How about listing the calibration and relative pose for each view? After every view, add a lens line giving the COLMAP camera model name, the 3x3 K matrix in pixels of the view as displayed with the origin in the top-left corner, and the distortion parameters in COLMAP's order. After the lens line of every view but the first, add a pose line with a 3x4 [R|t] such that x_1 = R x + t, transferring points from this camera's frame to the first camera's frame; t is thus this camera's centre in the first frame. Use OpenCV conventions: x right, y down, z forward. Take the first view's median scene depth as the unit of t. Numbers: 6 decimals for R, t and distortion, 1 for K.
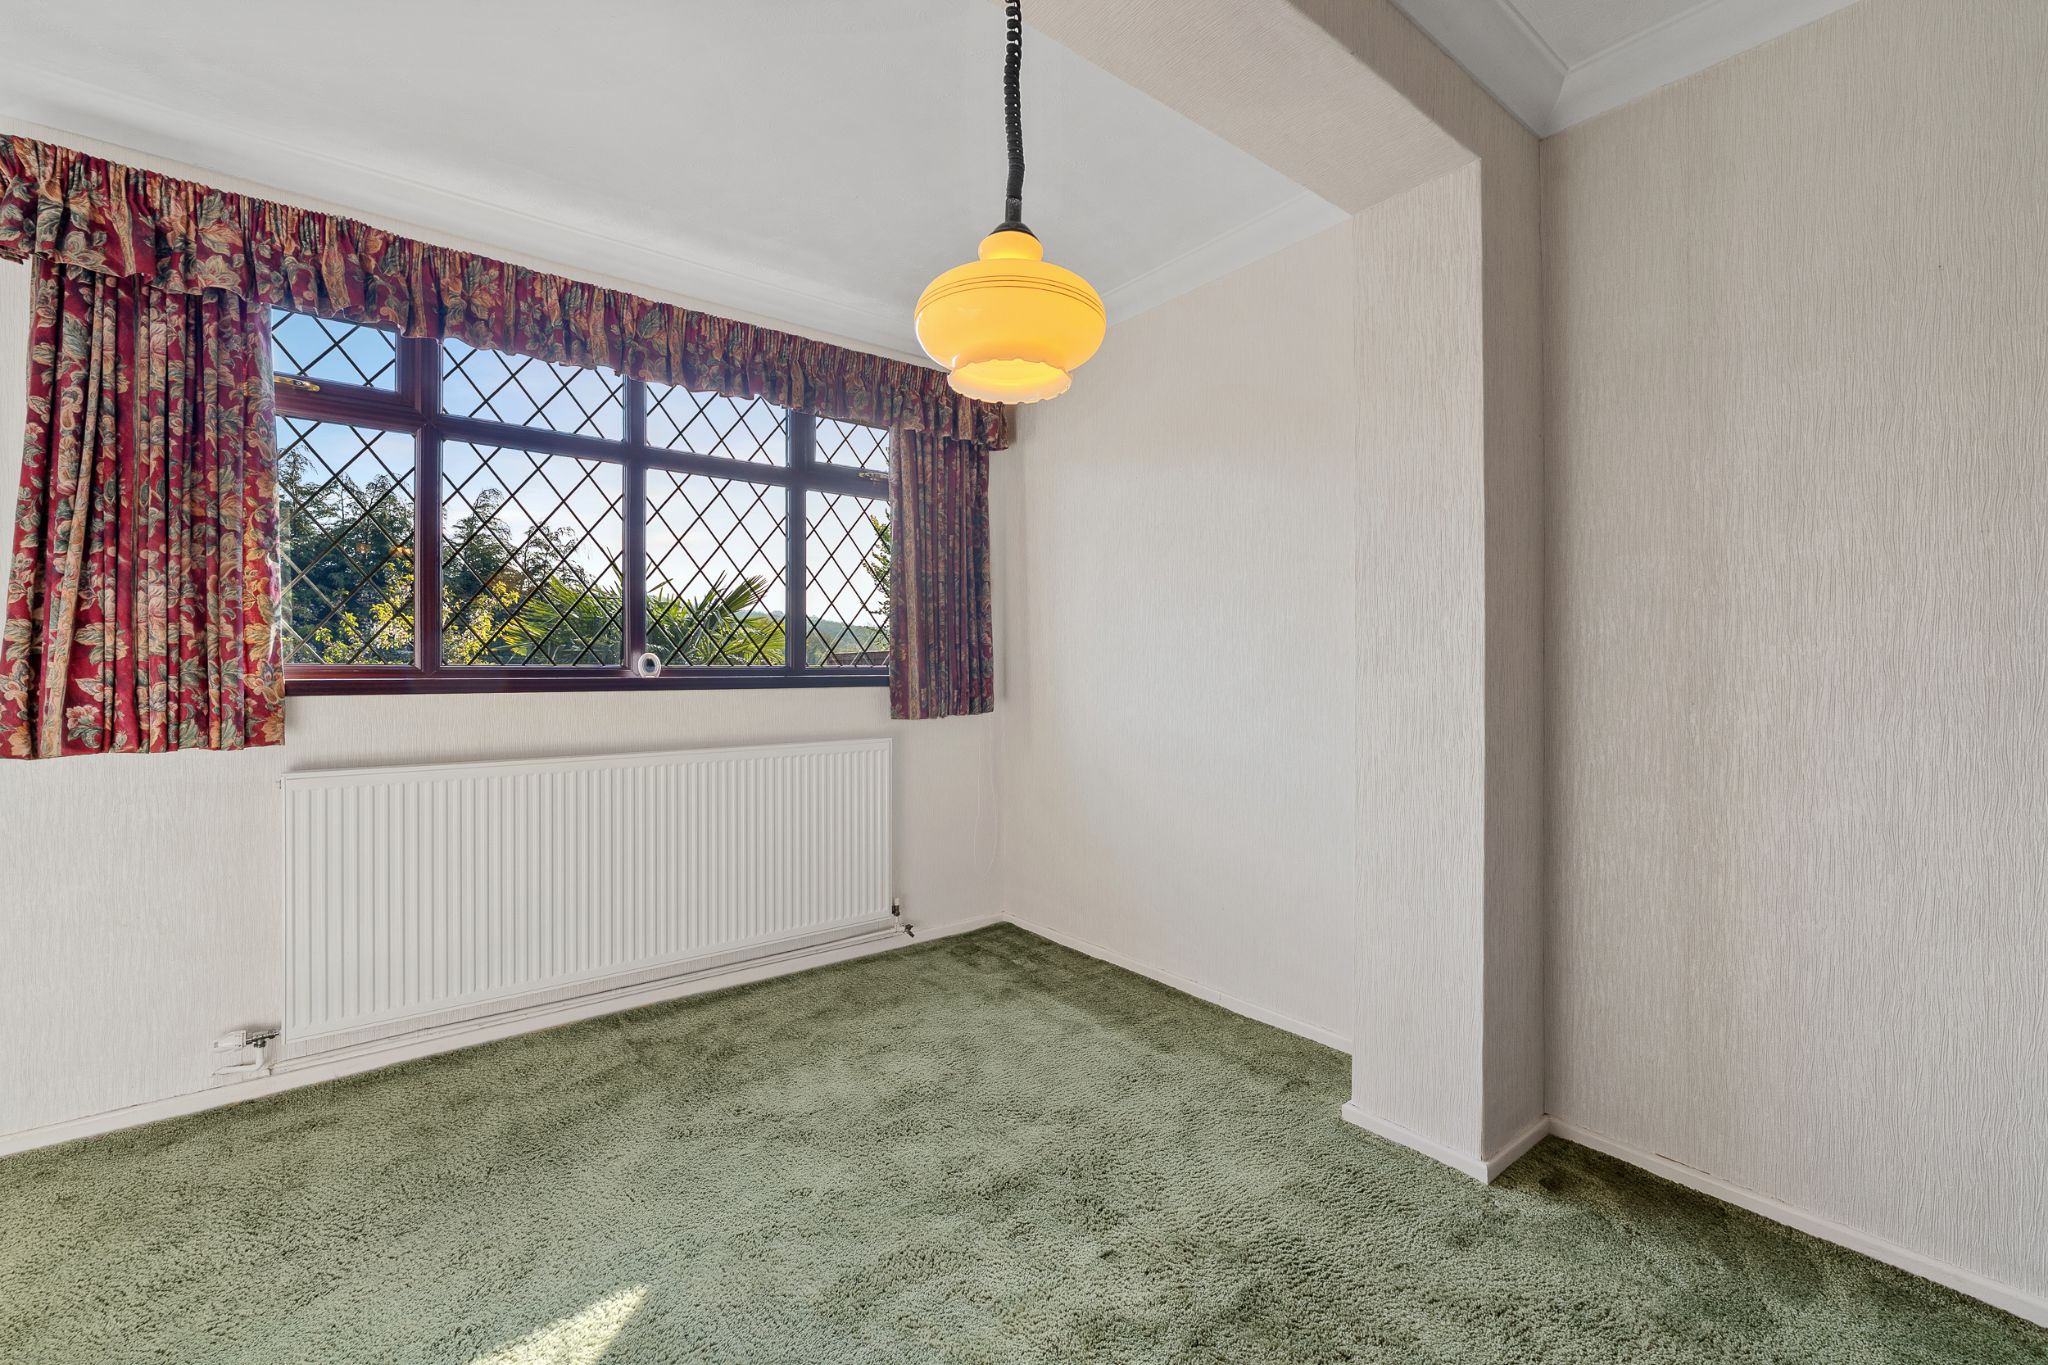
lens RADIAL K [[845.3, 0, 1014.0], [0, 845.3, 680.4], [0, 0, 1]] dist [0.000049, -0.001170]
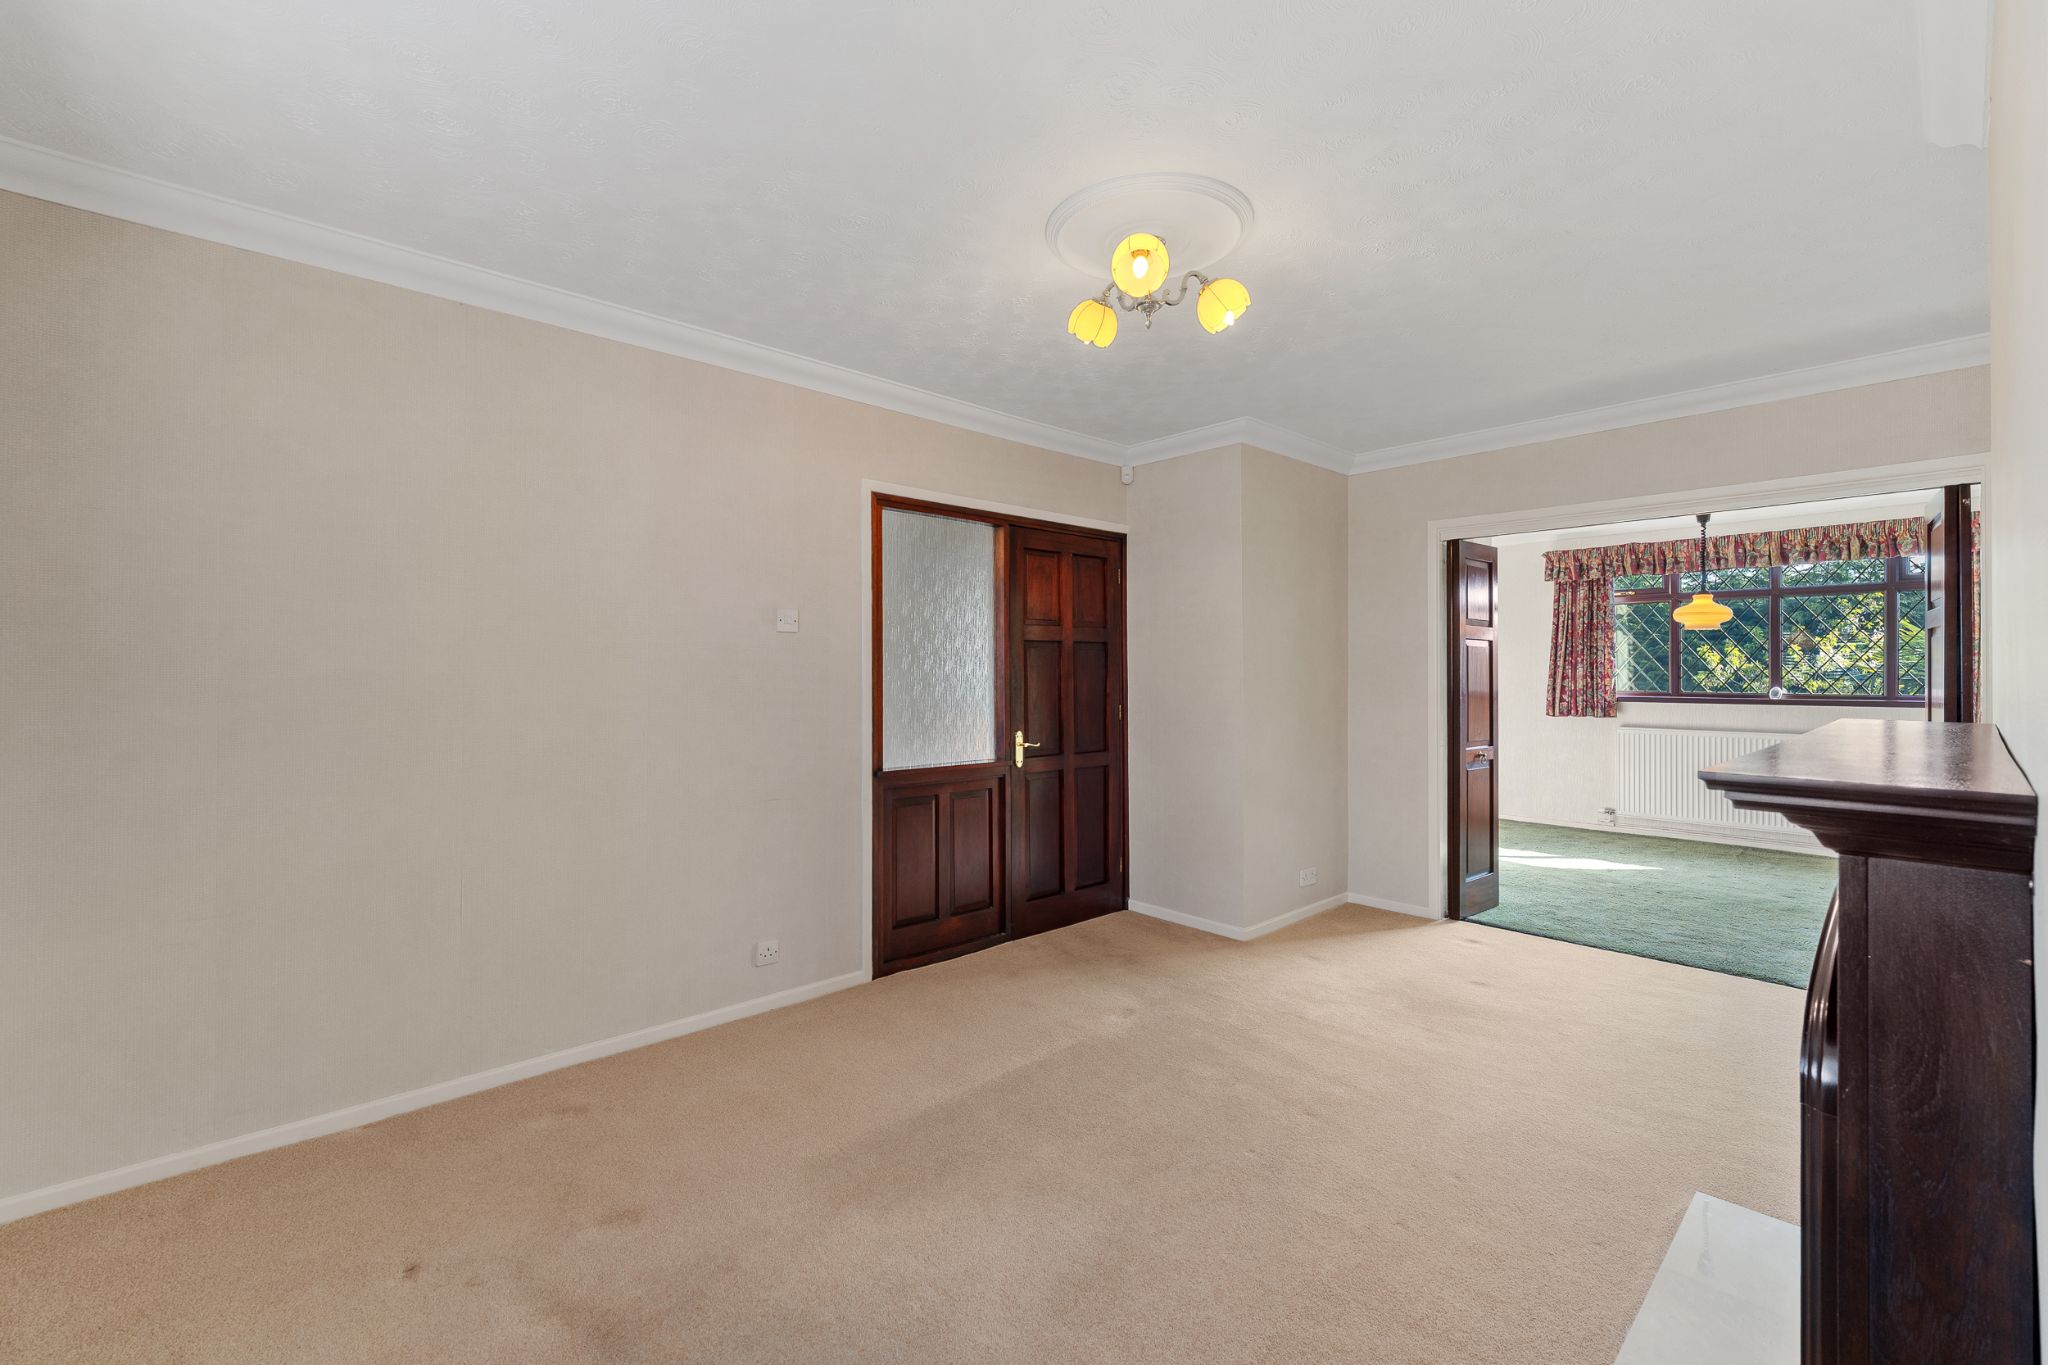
lens RADIAL K [[845.3, 0, 1012.7], [0, 845.3, 662.4], [0, 0, 1]] dist [0.000049, -0.001170]
pose [[0.053034, -0.008408, -0.998557, 1.785071], [-0.007497, 0.999933, -0.008818, -0.068678], [0.998565, 0.007954, 0.052967, -1.157643]]
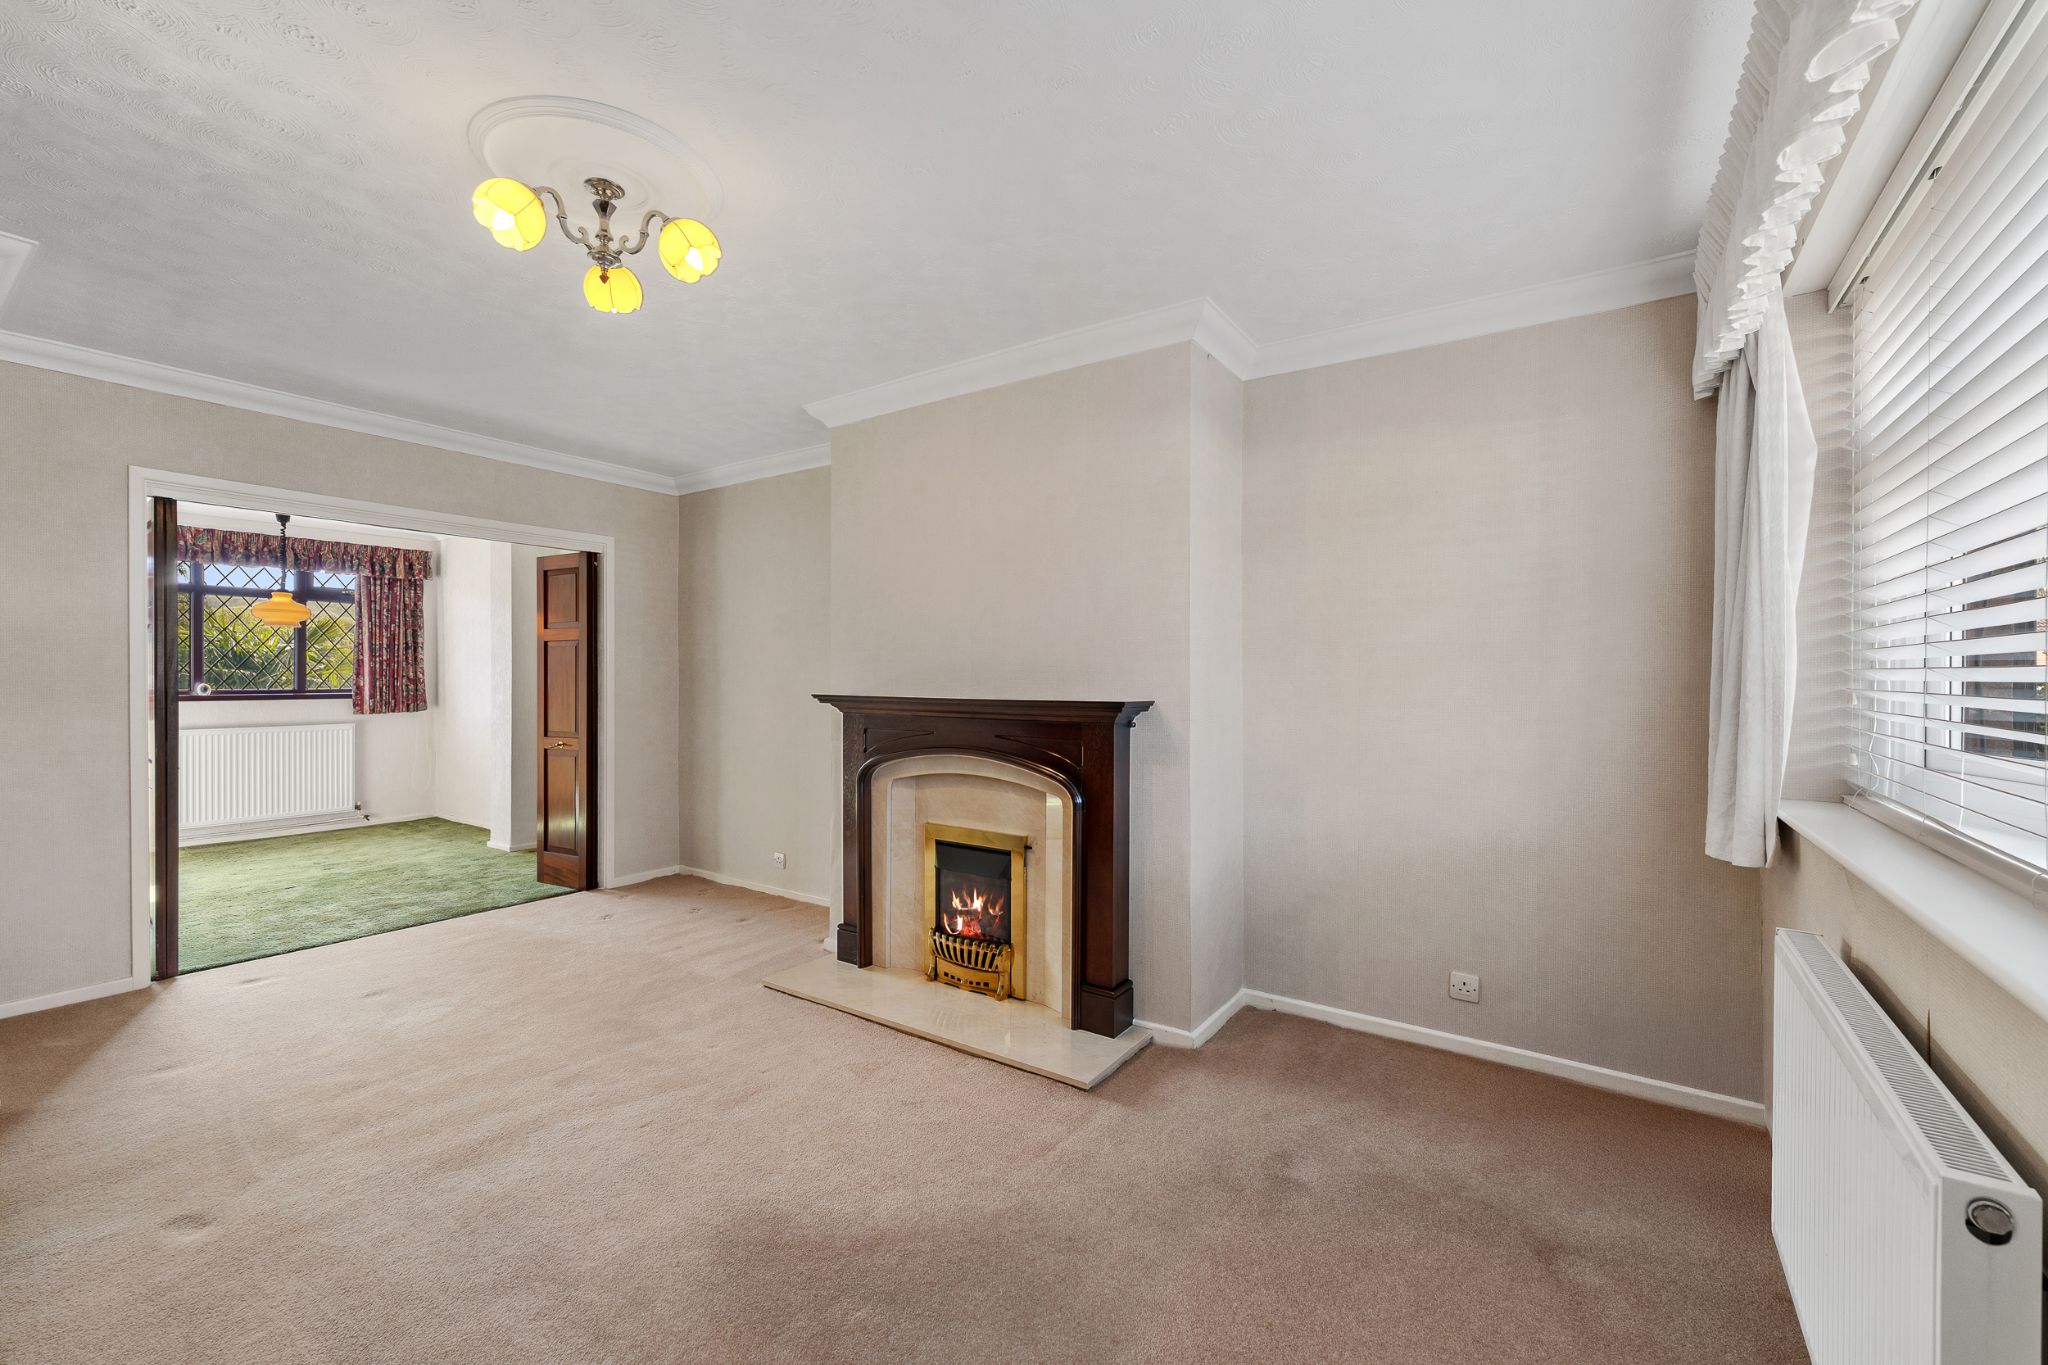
lens RADIAL K [[845.3, 0, 1022.2], [0, 845.3, 688.7], [0, 0, 1]] dist [0.000049, -0.001170]
pose [[0.959328, 0.005780, 0.282234, 1.069015], [-0.008026, 0.999945, 0.006802, -0.056670], [-0.282180, -0.008791, 0.959321, -1.838050]]
